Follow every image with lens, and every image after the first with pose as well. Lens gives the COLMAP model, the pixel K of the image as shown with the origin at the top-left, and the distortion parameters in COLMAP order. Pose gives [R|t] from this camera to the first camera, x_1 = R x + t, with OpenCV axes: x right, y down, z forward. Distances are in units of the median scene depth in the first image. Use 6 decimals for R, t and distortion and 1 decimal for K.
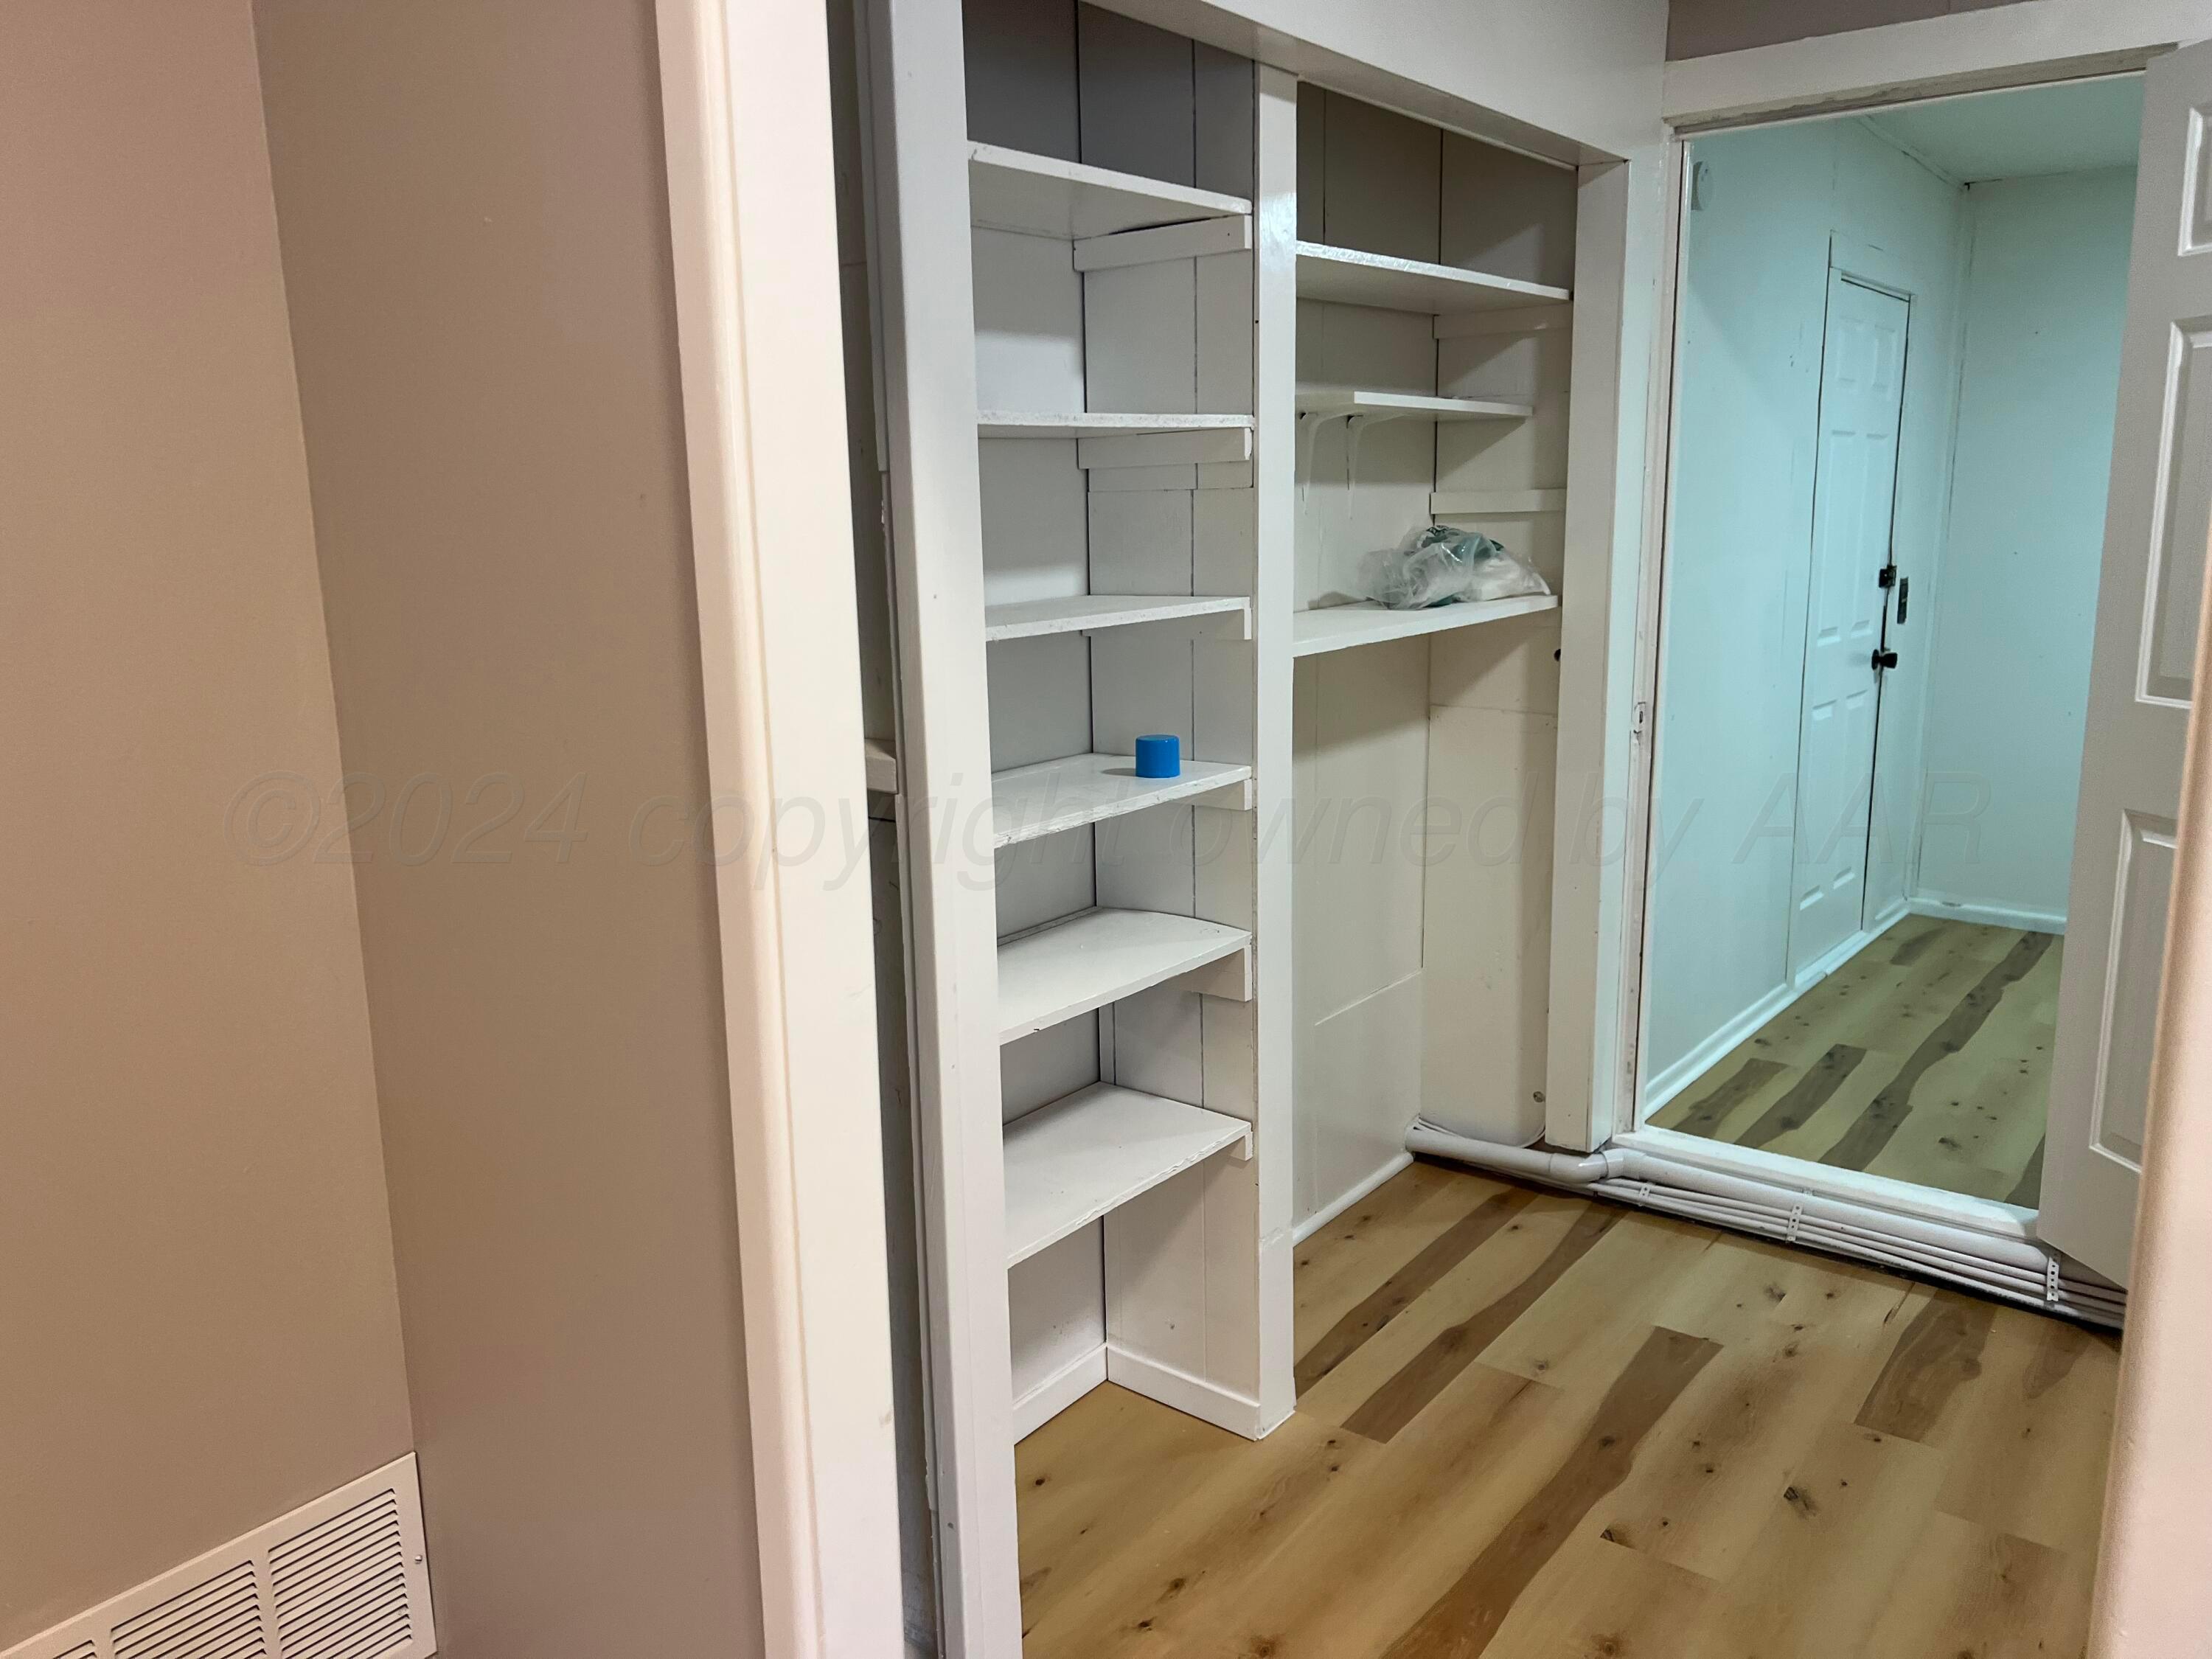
lens RADIAL K [[1681.0, 0, 1109.0], [0, 1681.0, 877.4], [0, 0, 1]] dist [0.084292, -0.105914]
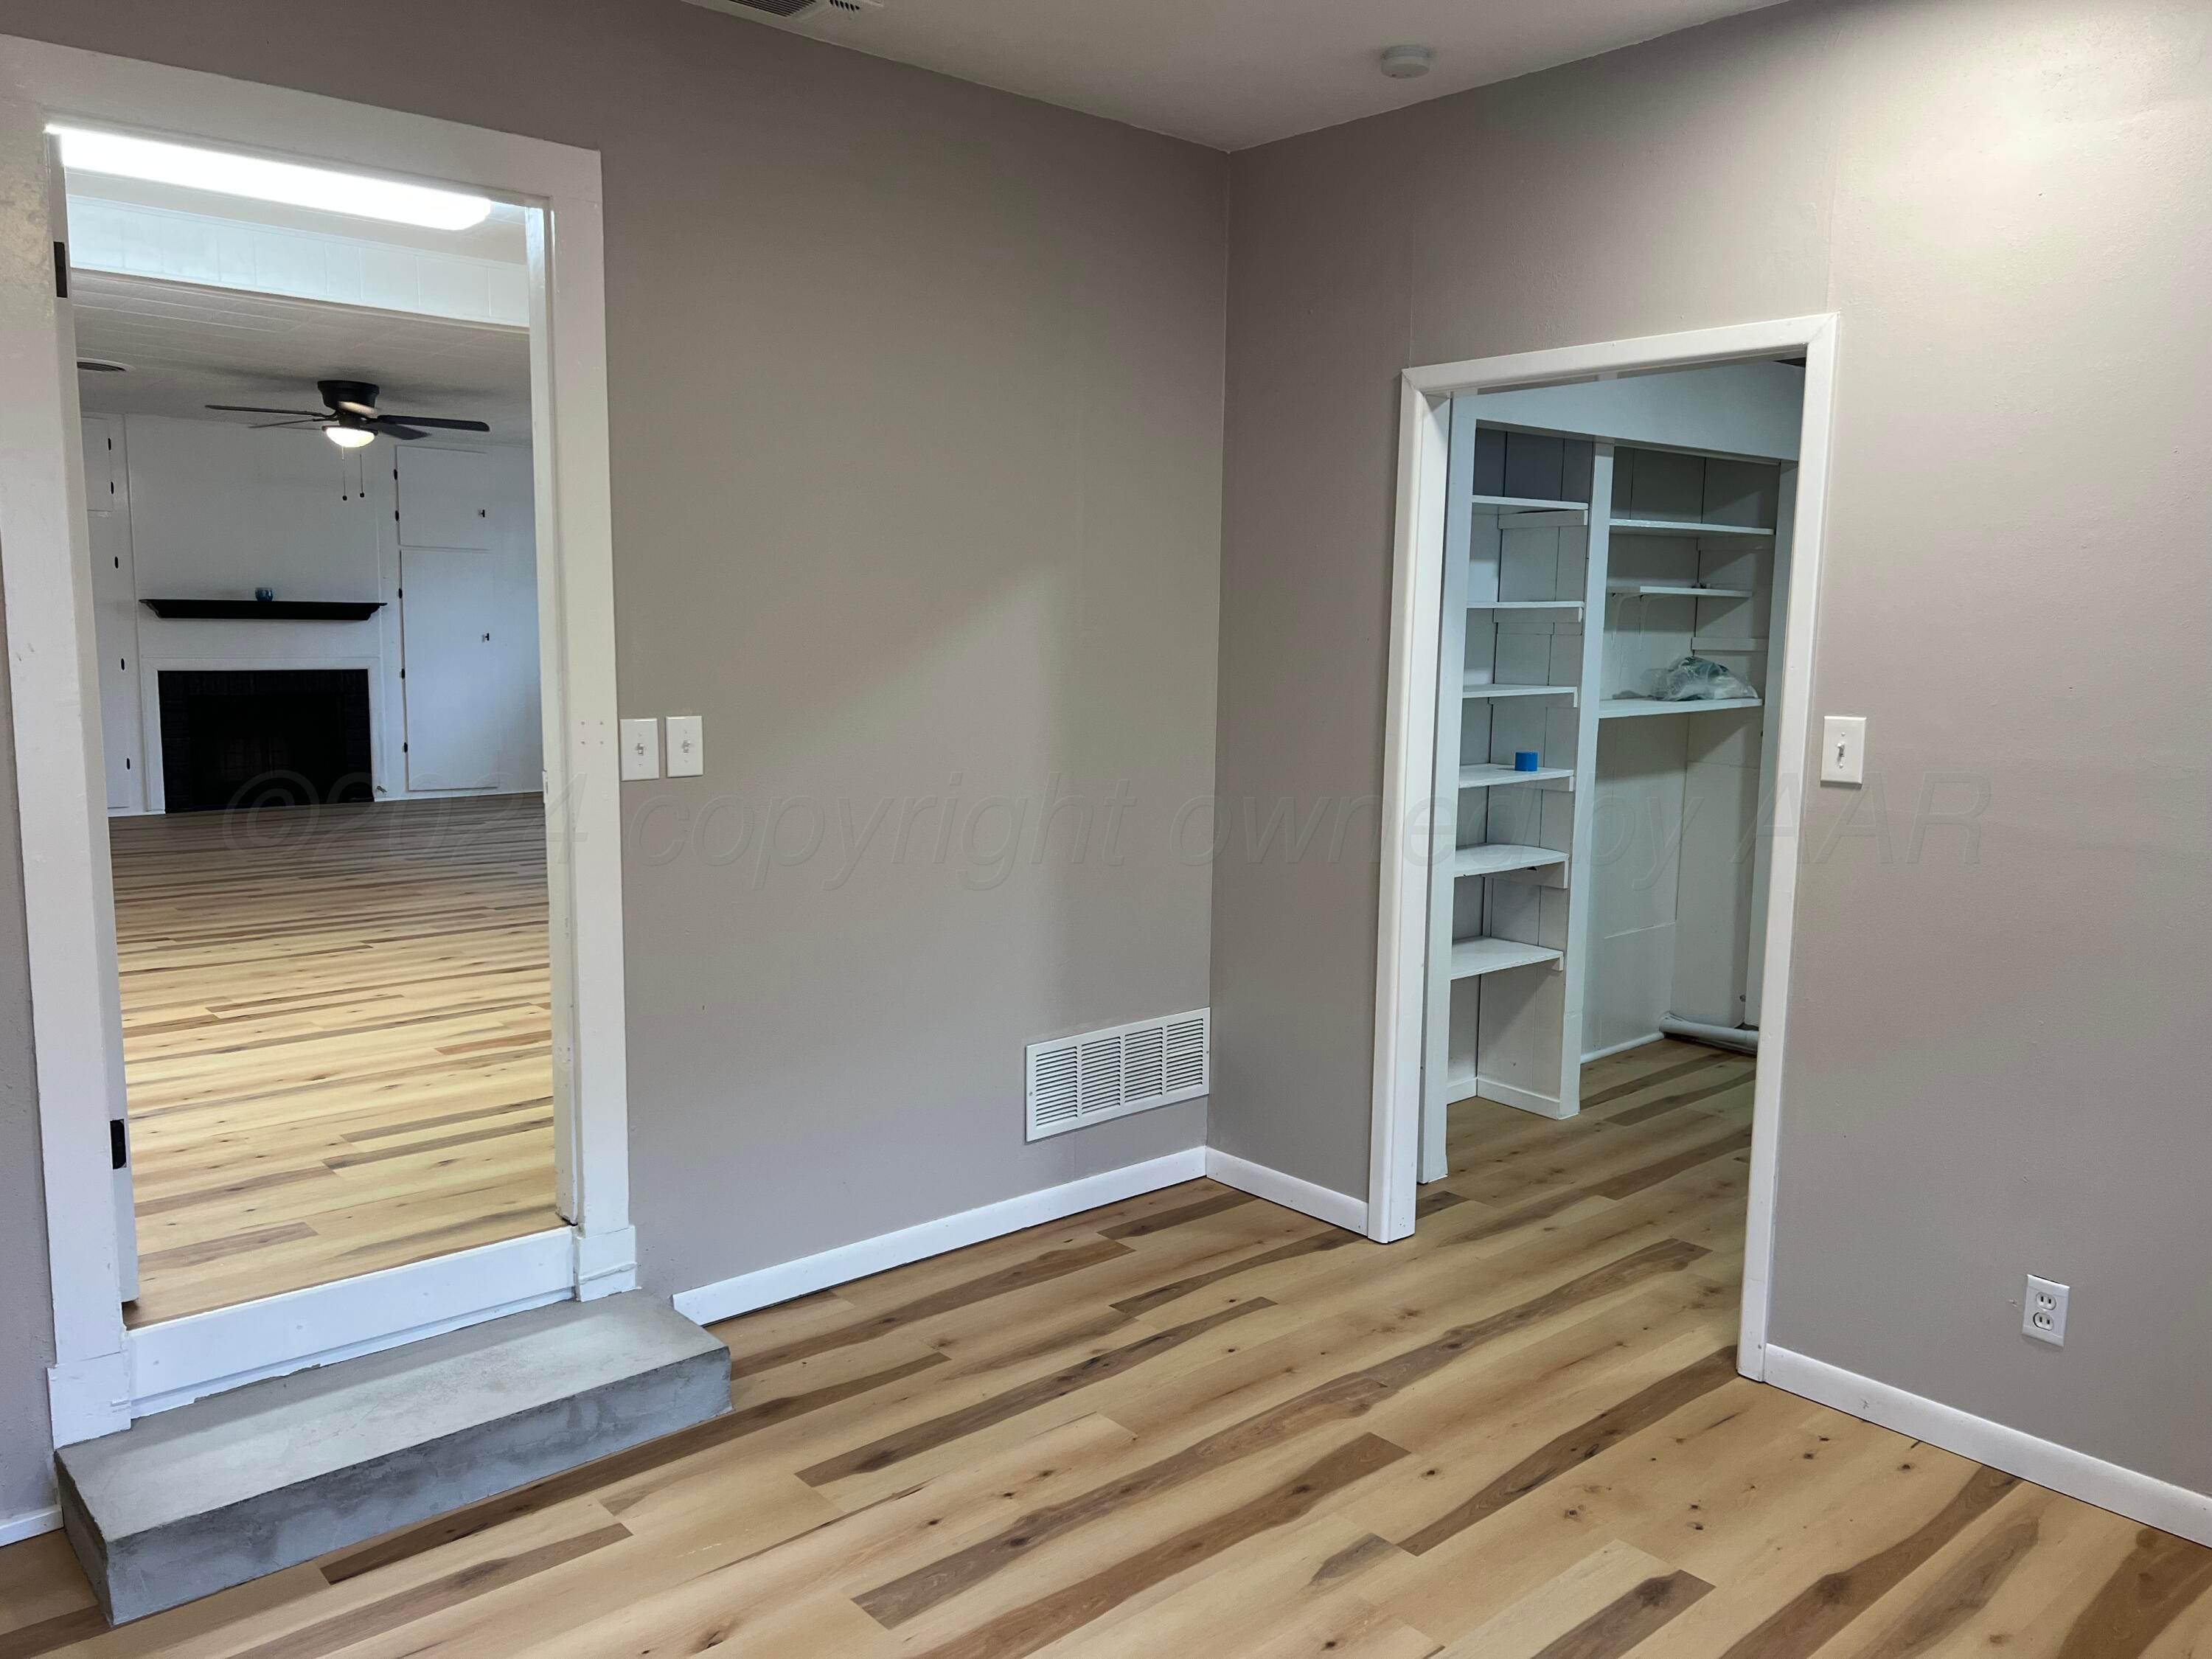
lens RADIAL K [[1690.1, 0, 1096.2], [0, 1690.1, 857.0], [0, 0, 1]] dist [0.031761, -0.039937]
pose [[0.979164, 0.060815, -0.193750, -0.063752], [-0.075577, 0.994699, -0.069724, 0.186883], [0.188483, 0.082914, 0.978570, -0.911025]]
